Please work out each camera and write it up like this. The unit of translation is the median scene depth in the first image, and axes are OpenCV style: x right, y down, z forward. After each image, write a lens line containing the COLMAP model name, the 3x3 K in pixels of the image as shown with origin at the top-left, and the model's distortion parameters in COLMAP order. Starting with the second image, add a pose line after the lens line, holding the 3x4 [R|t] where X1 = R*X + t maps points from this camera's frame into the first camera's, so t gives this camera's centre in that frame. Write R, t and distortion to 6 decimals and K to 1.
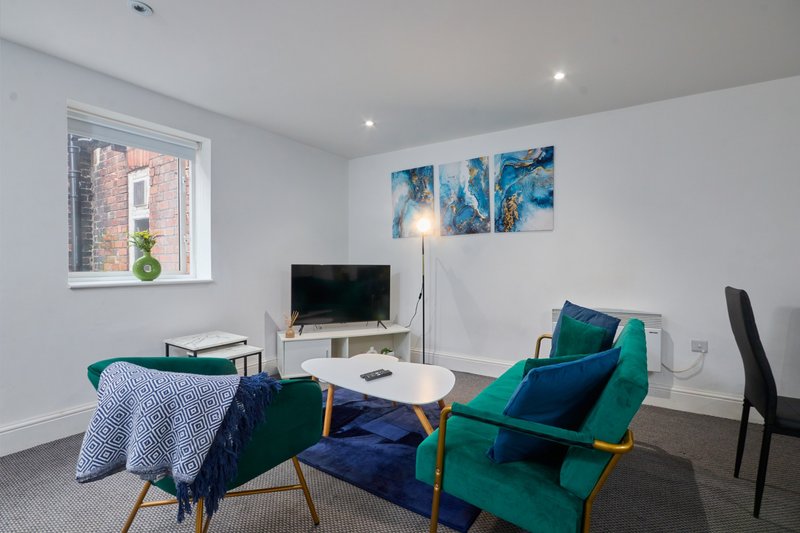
lens RADIAL K [[370.5, 0, 381.0], [0, 370.5, 264.4], [0, 0, 1]] dist [-0.004489, 0.005022]
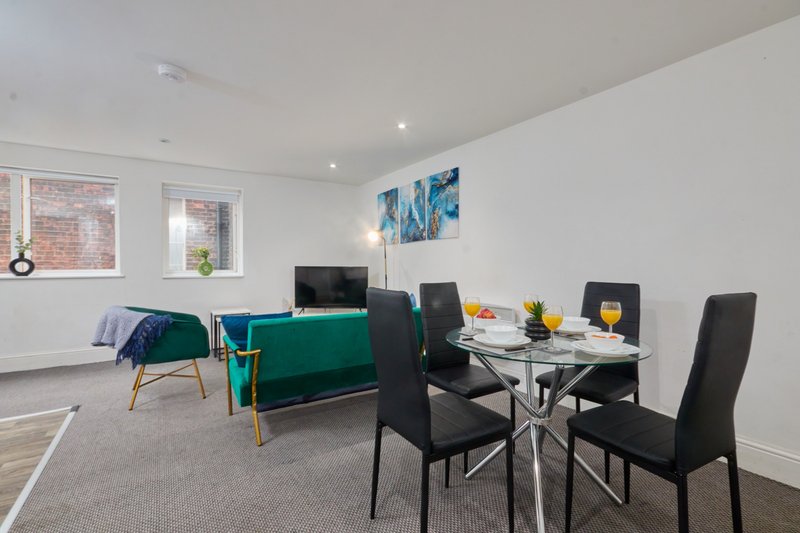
lens RADIAL K [[370.5, 0, 398.5], [0, 370.5, 268.6], [0, 0, 1]] dist [-0.004489, 0.005022]
pose [[0.906112, 0.002427, -0.423031, 0.753127], [-0.000454, 0.999989, 0.004765, 0.003490], [0.423037, -0.004126, 0.906103, -0.163279]]
